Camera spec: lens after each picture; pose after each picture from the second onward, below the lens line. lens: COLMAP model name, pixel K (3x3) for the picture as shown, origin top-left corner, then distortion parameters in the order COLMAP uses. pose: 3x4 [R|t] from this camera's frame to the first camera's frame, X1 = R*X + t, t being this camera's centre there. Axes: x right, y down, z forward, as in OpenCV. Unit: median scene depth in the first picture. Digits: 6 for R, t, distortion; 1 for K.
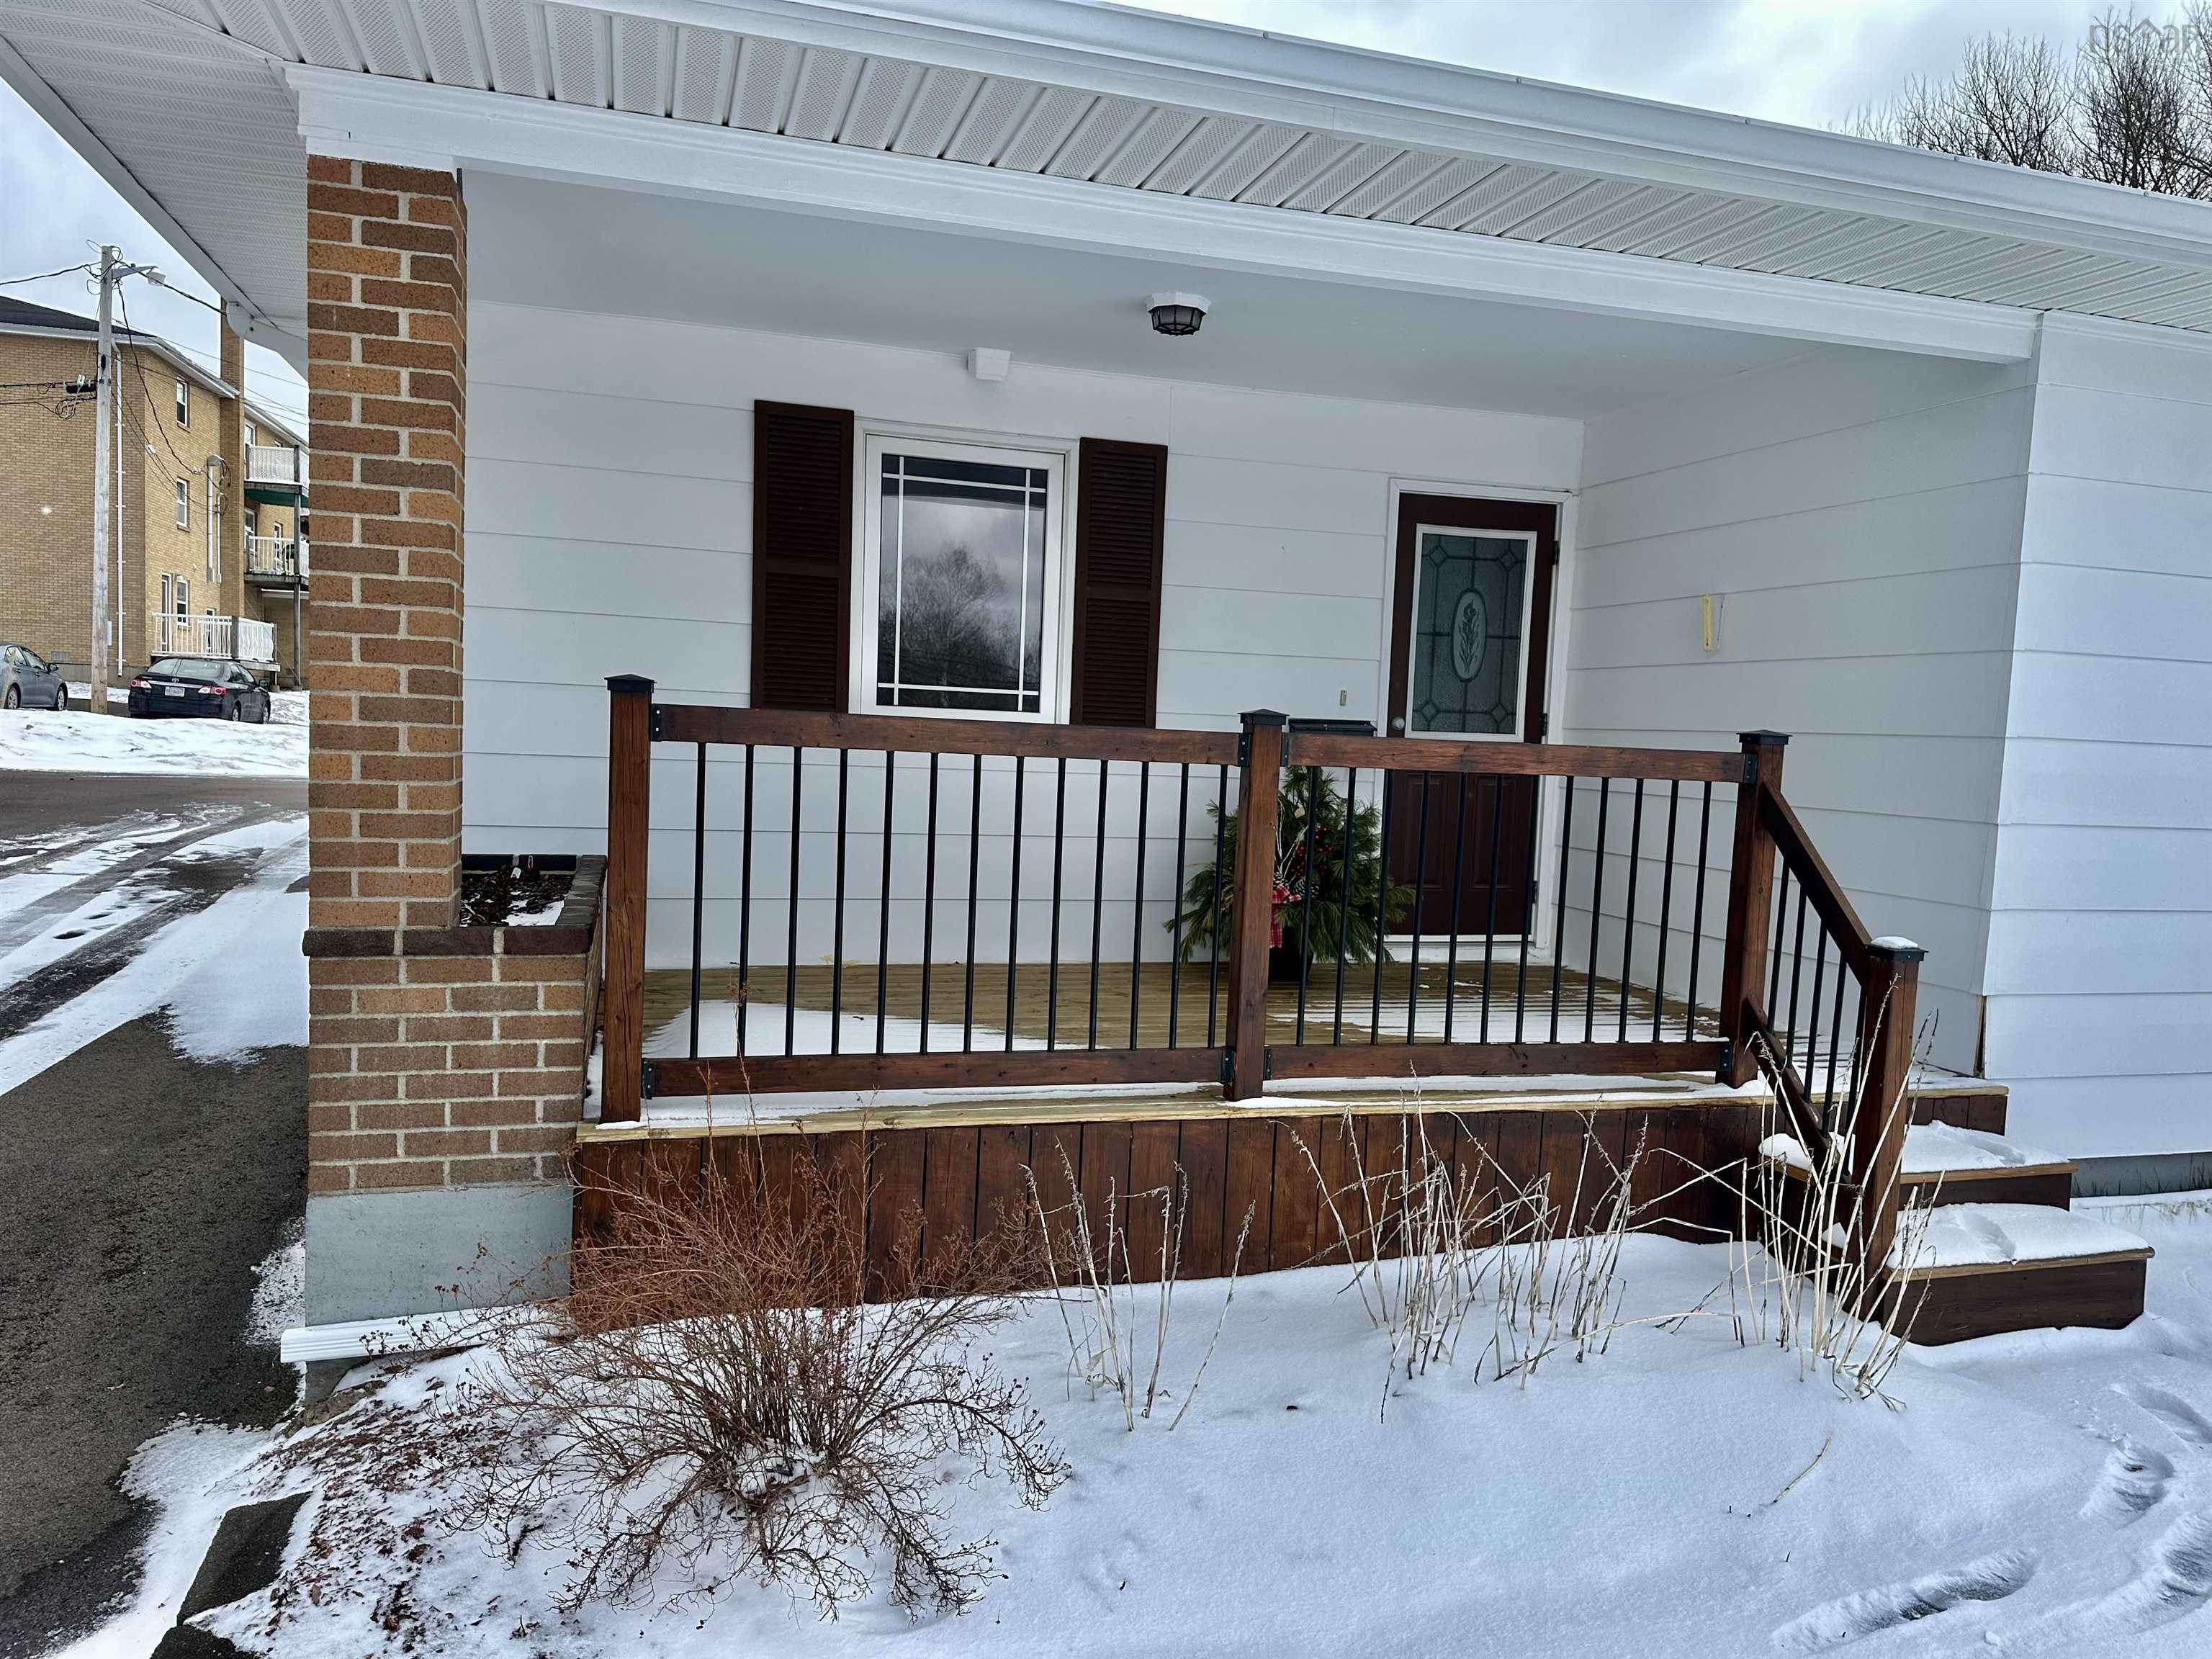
lens RADIAL K [[1544.9, 0, 1106.7], [0, 1544.9, 839.6], [0, 0, 1]] dist [0.082163, -0.102868]
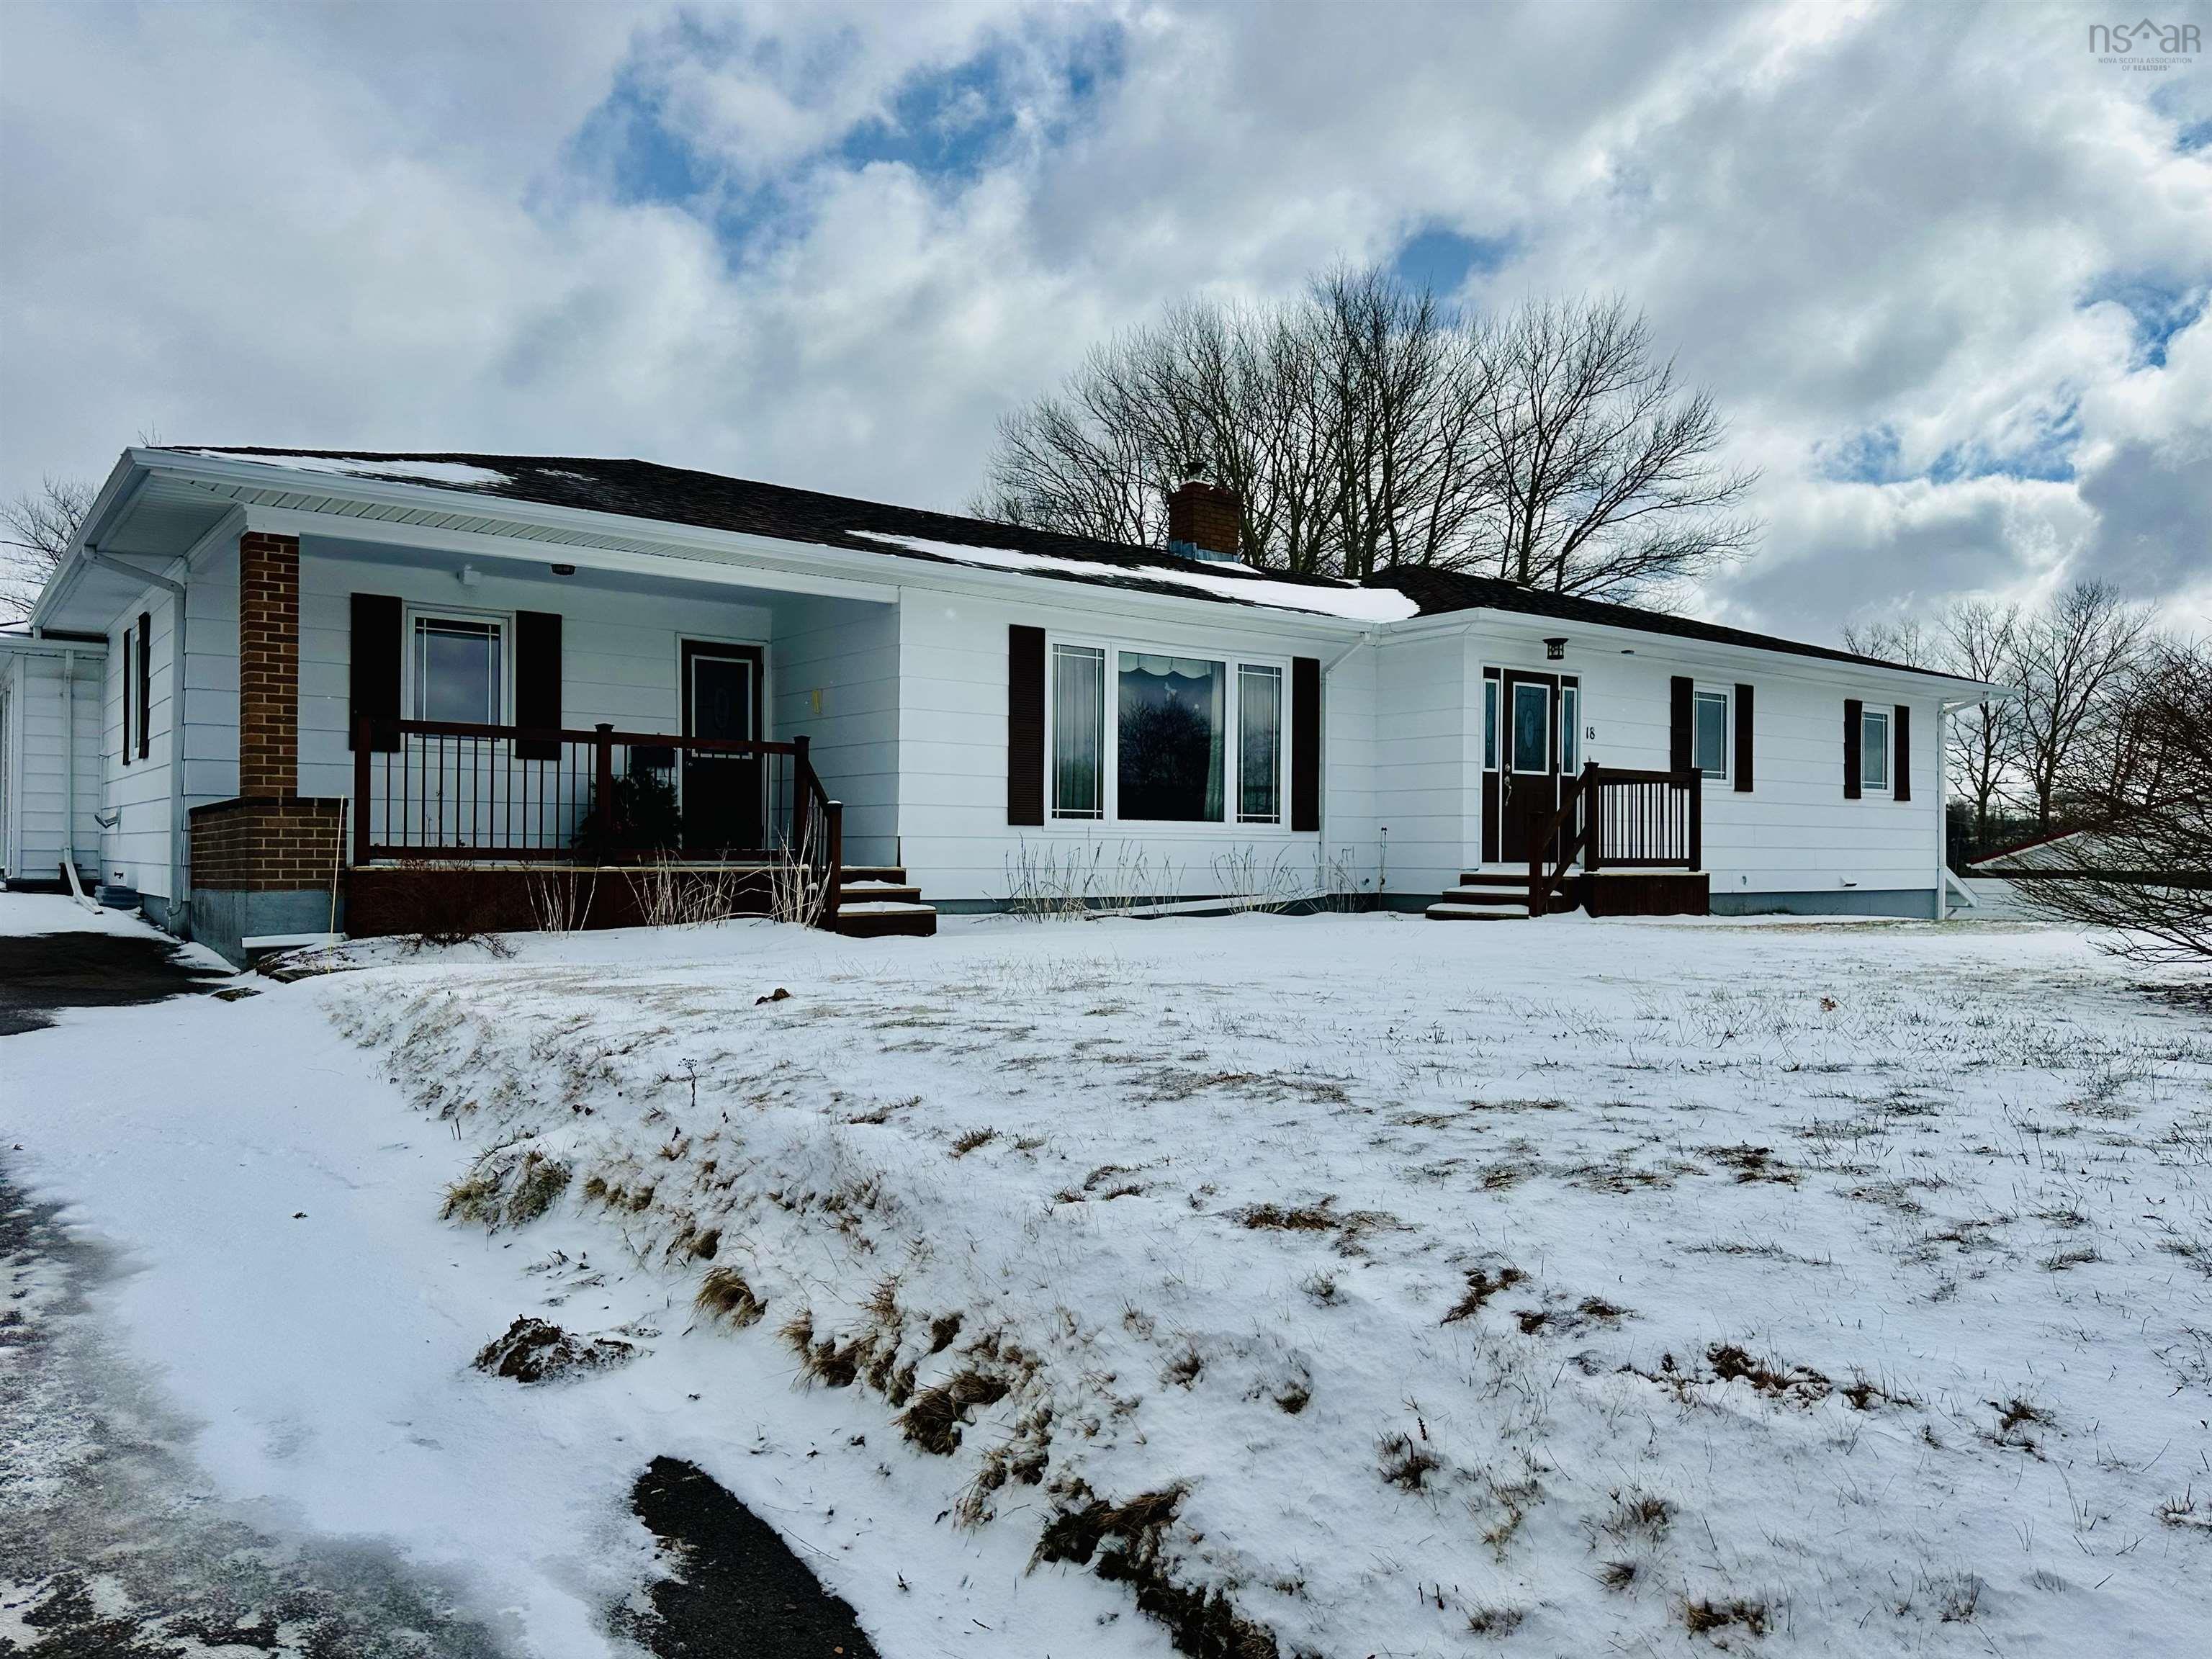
lens RADIAL K [[1544.9, 0, 1100.5], [0, 1544.9, 839.4], [0, 0, 1]] dist [0.082163, -0.102868]
pose [[0.932287, -0.031250, 0.360368, -0.068030], [0.056875, 0.996533, -0.060722, 0.287076], [-0.357221, 0.077107, 0.930832, -1.588524]]
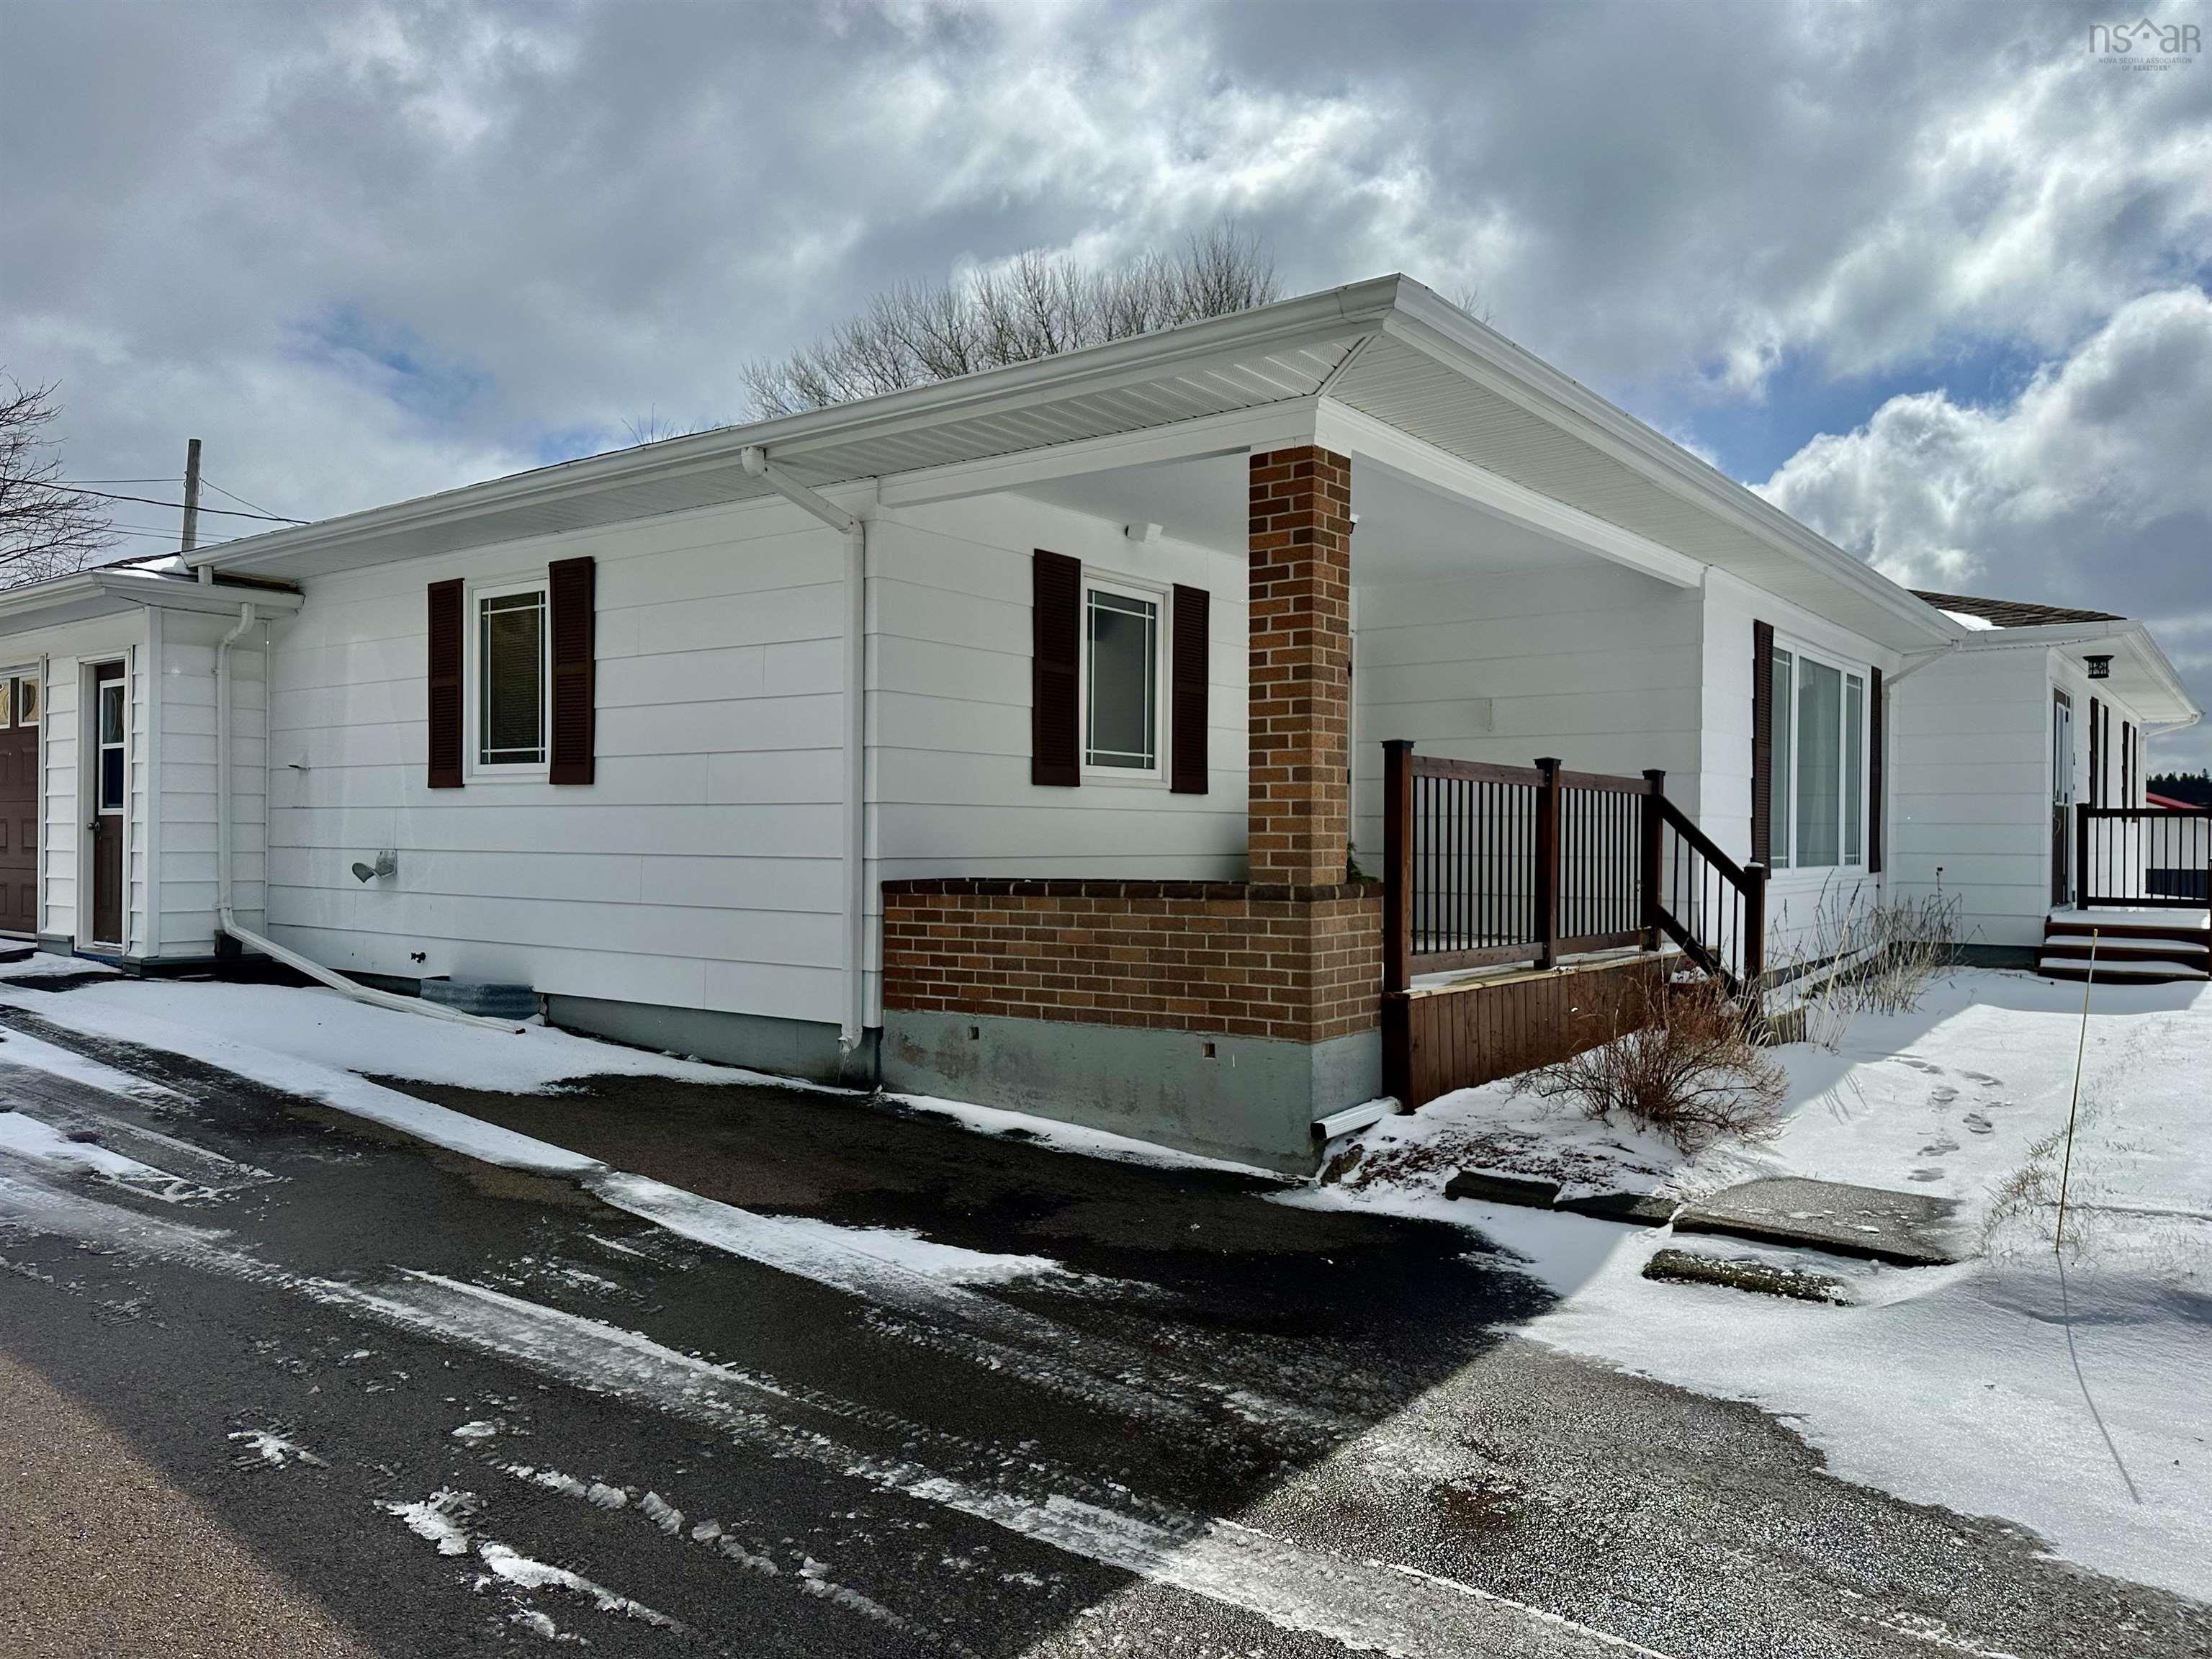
lens RADIAL K [[1544.9, 0, 1103.0], [0, 1544.9, 838.3], [0, 0, 1]] dist [0.082163, -0.102868]
pose [[0.805270, -0.036765, 0.591767, -1.233173], [0.067979, 0.997219, -0.030550, 0.029606], [-0.588998, 0.064829, 0.805530, -0.166681]]
